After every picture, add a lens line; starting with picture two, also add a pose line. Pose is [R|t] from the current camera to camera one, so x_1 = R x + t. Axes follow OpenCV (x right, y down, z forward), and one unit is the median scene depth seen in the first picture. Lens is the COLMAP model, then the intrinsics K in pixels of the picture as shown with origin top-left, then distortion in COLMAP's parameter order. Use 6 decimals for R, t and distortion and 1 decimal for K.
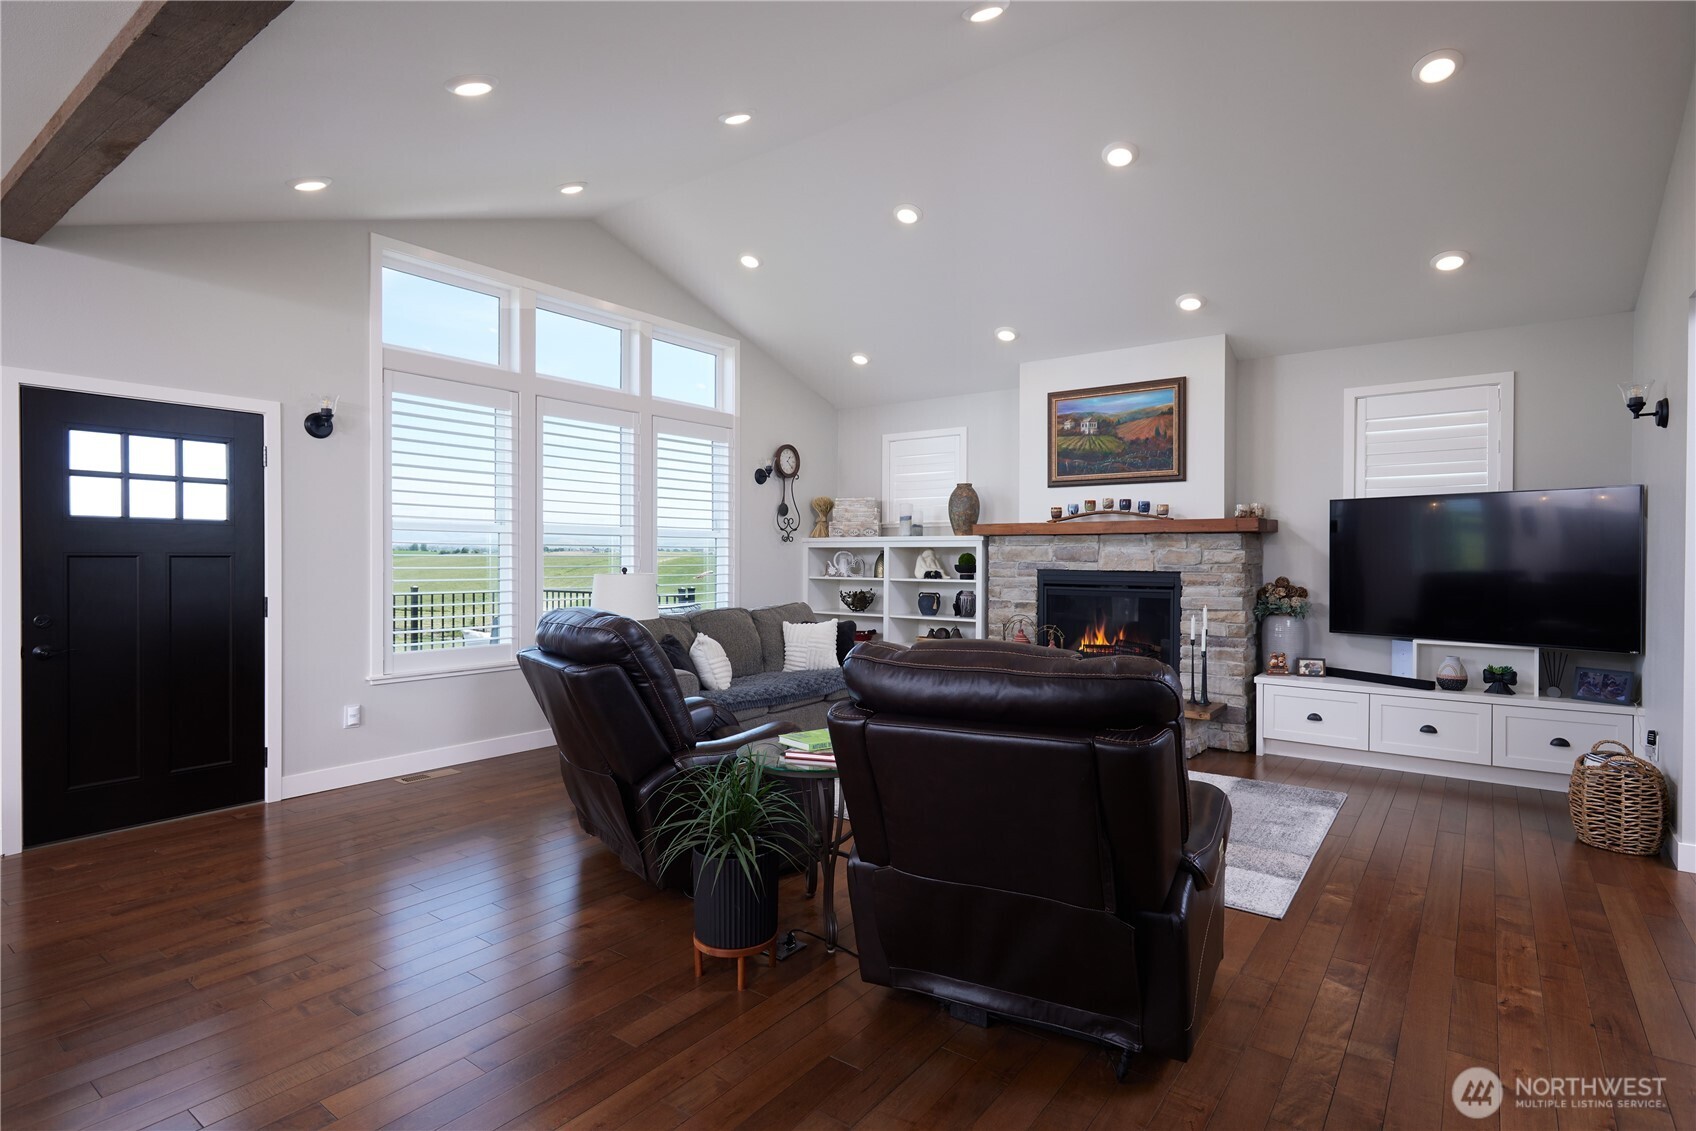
lens RADIAL K [[858.1, 0, 858.0], [0, 858.1, 561.8], [0, 0, 1]] dist [0.011738, 0.001263]
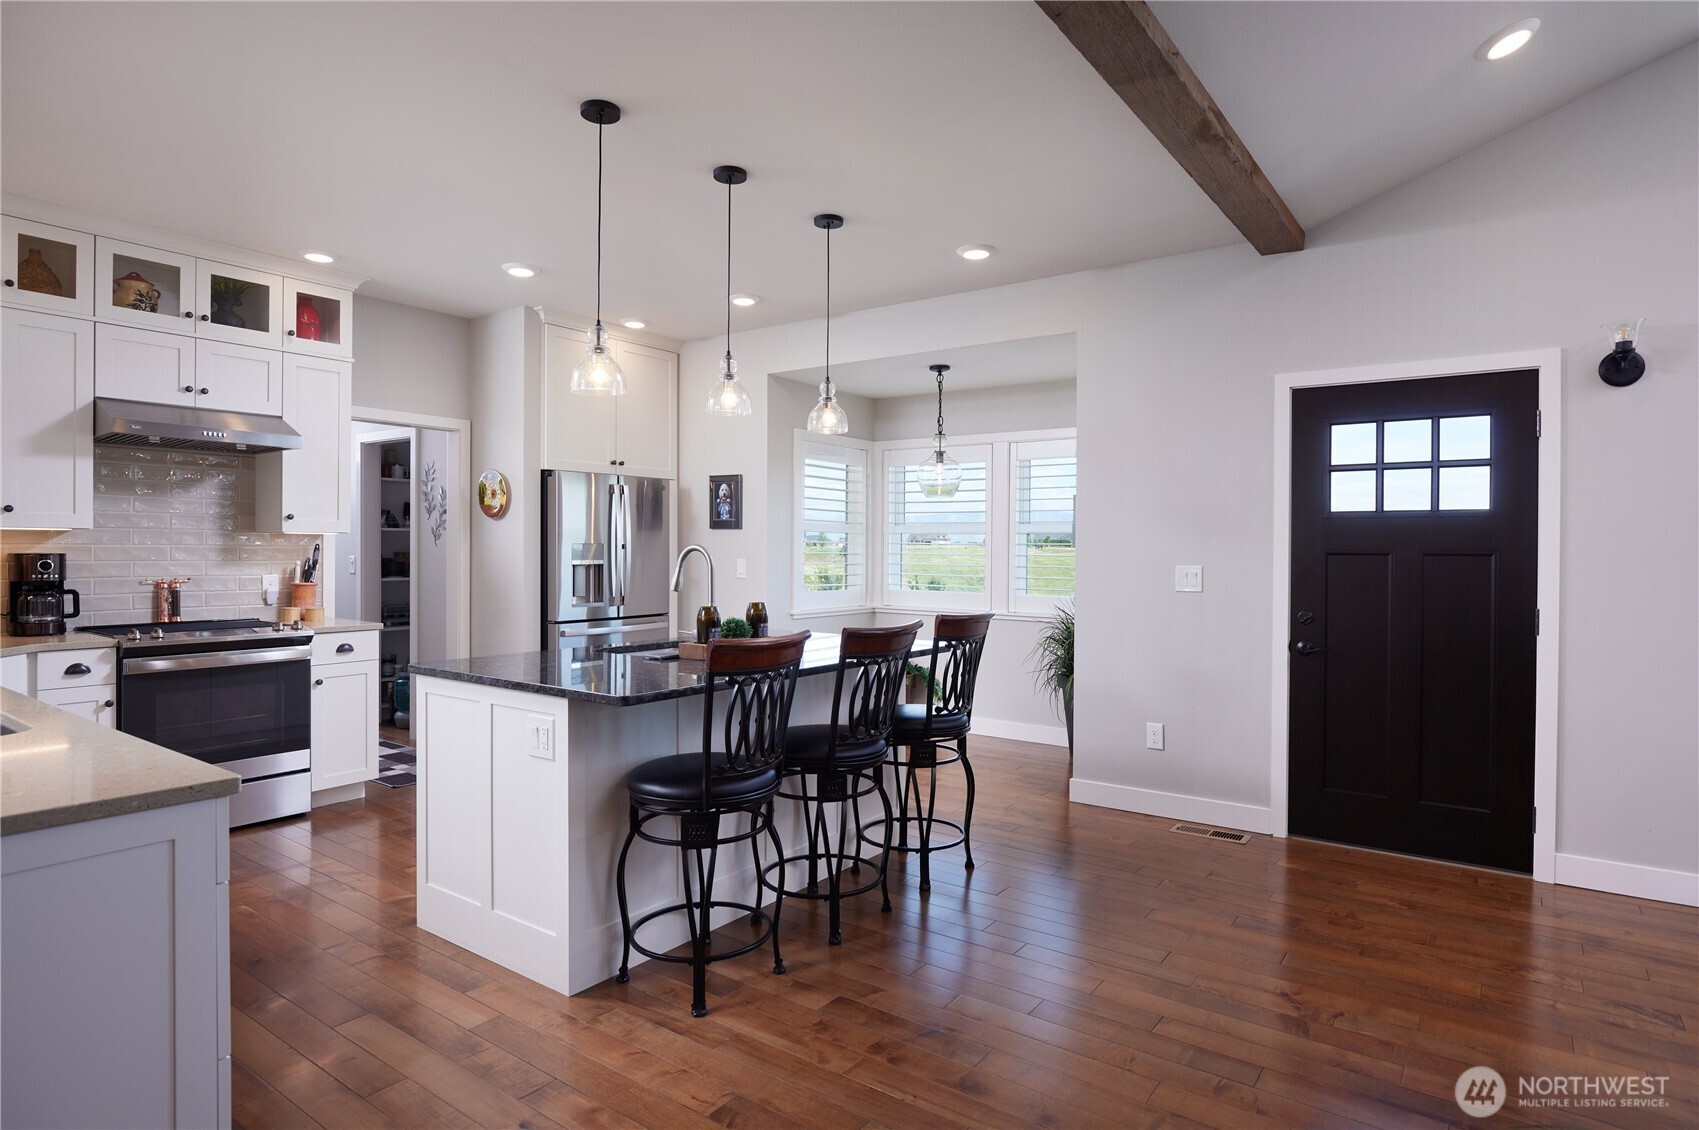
lens RADIAL K [[917.4, 0, 858.5], [0, 917.4, 551.9], [0, 0, 1]] dist [-0.013883, 0.001360]
pose [[0.018606, -0.000639, -0.999827, 0.073905], [-0.014569, 0.999893, -0.000910, 0.000256], [0.999721, 0.014584, 0.018595, 0.280507]]
